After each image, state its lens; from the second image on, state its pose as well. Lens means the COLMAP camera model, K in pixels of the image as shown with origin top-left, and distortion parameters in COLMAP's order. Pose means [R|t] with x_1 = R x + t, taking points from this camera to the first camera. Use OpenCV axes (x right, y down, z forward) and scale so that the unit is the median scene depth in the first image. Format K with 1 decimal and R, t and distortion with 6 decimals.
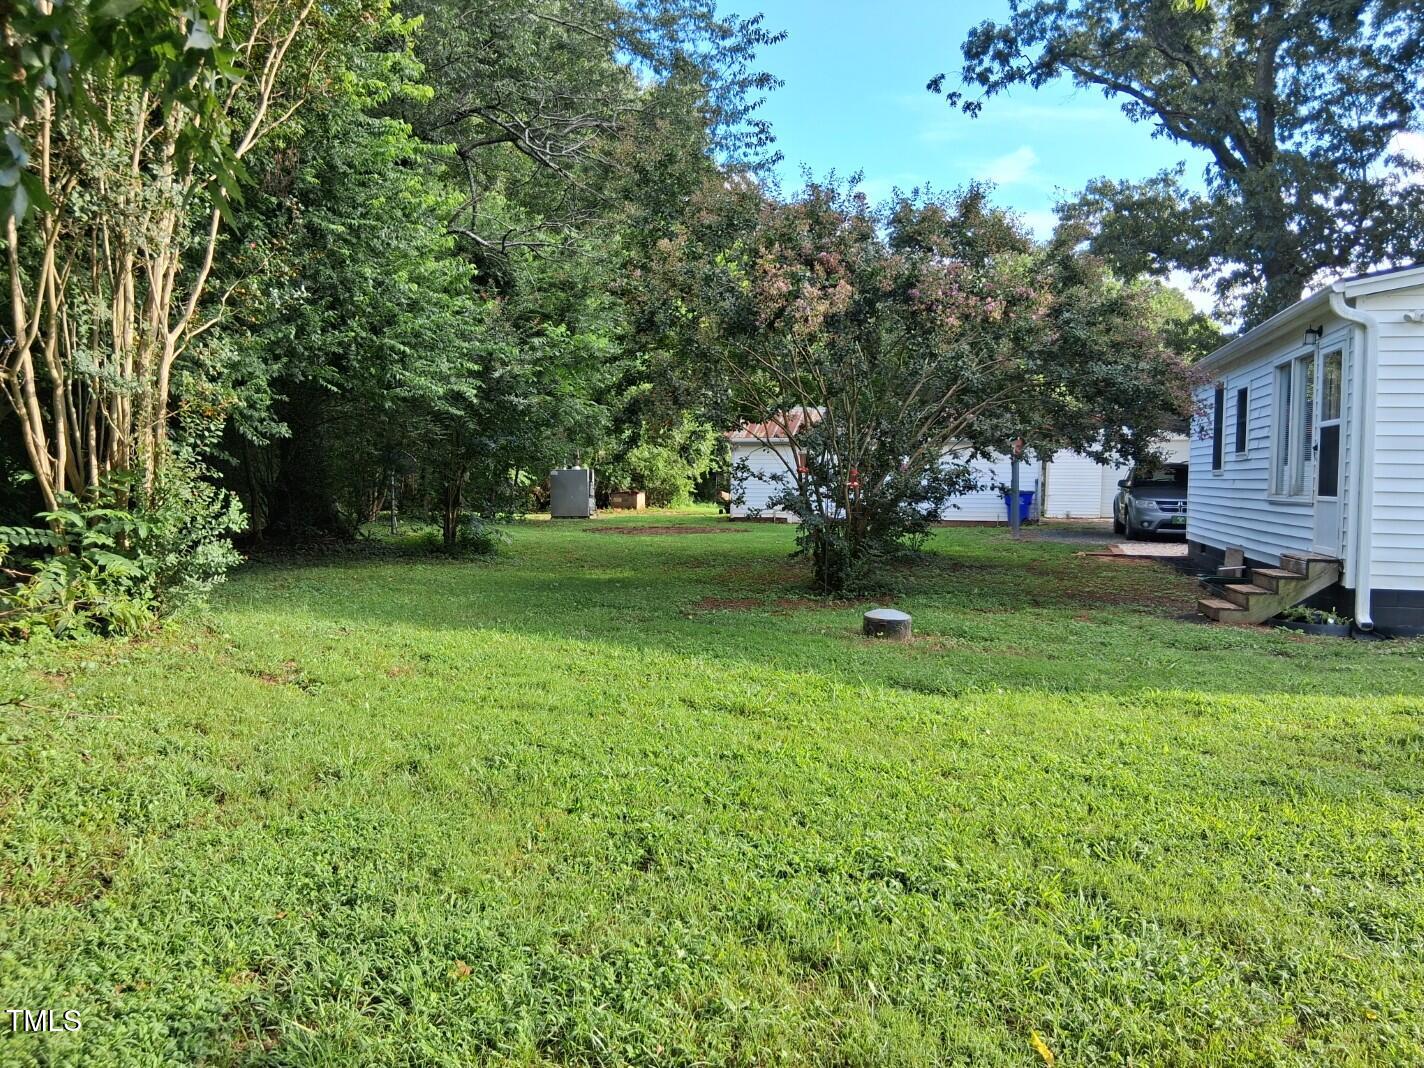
lens RADIAL K [[1093.8, 0, 712.0], [0, 1093.8, 534.0], [0, 0, 1]] dist [0.135362, -0.212566]
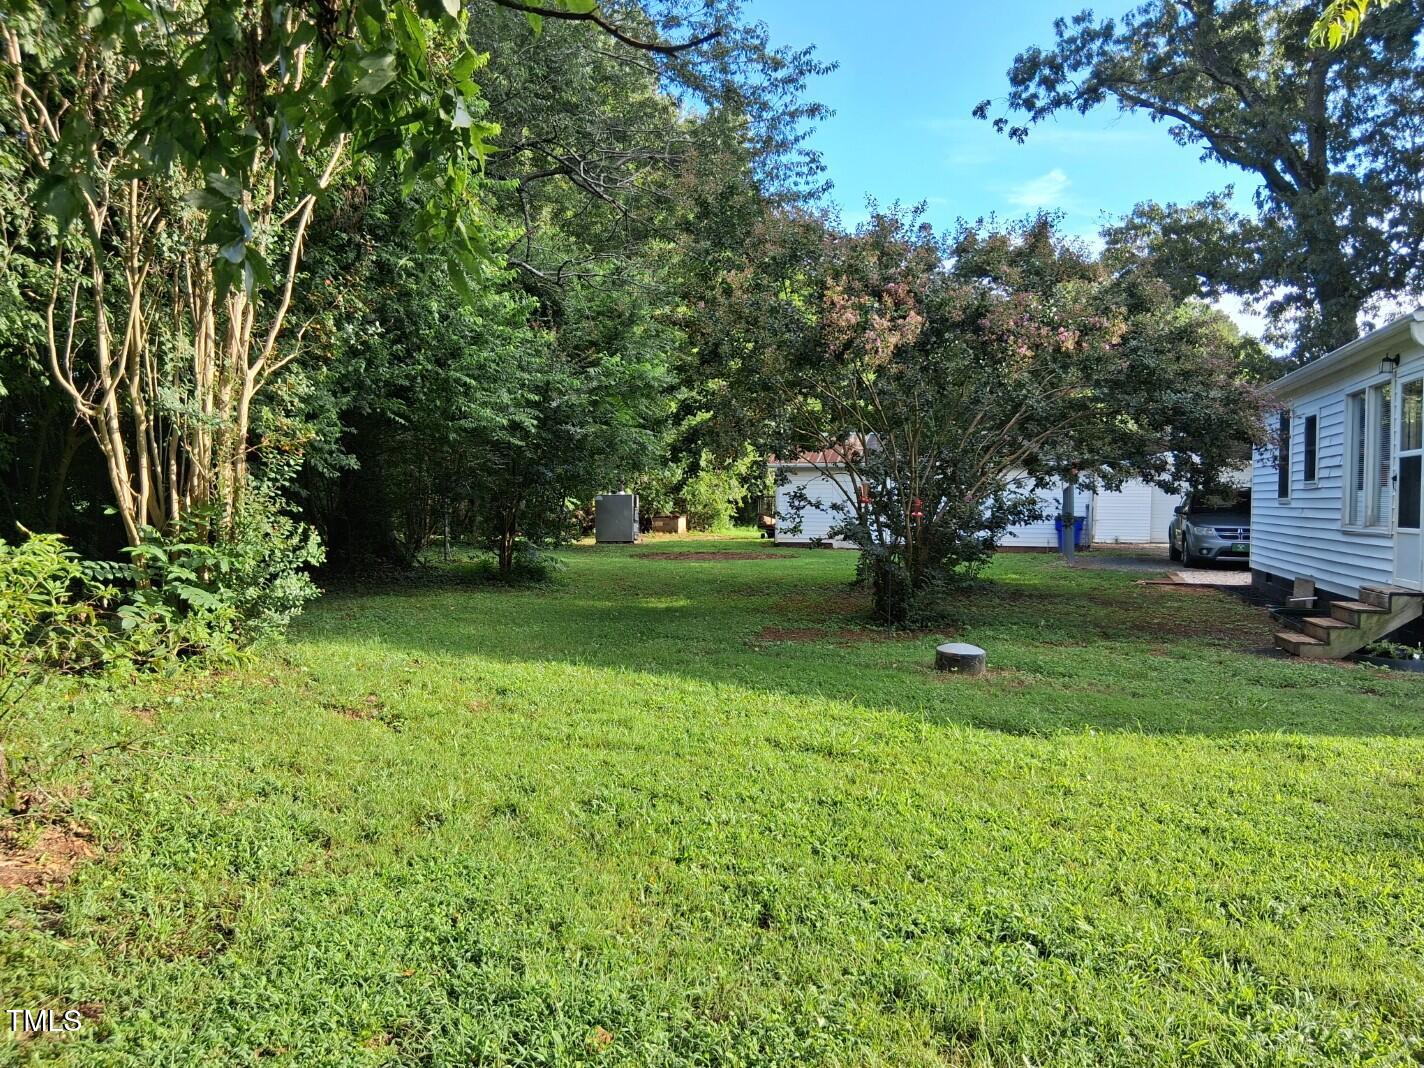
lens RADIAL K [[1091.0, 0, 712.0], [0, 1091.0, 534.0], [0, 0, 1]] dist [0.125841, -0.187229]
pose [[0.999485, -0.000071, -0.032104, -0.029842], [-0.000578, 0.999796, -0.020214, -0.009055], [0.032099, 0.020222, 0.999280, 0.006624]]
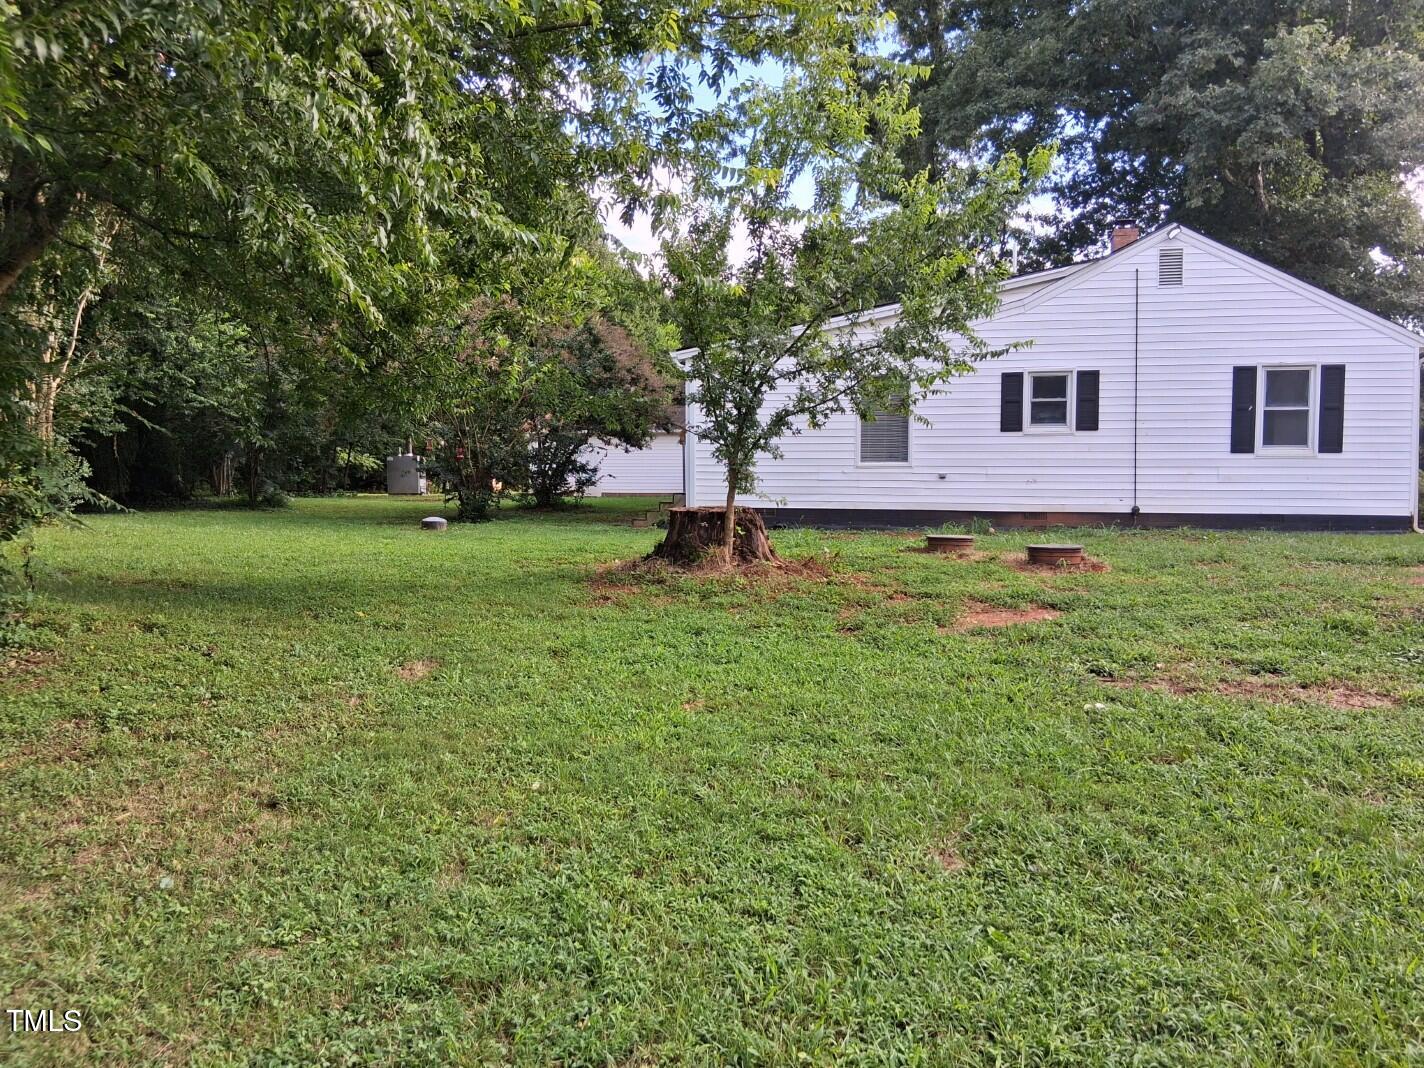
lens RADIAL K [[1093.8, 0, 712.0], [0, 1093.8, 534.0], [0, 0, 1]] dist [0.135362, -0.212566]
pose [[0.998137, -0.008943, 0.060346, 0.539922], [0.008424, 0.999925, 0.008841, 0.083722], [-0.060420, -0.008317, 0.998138, -1.020158]]
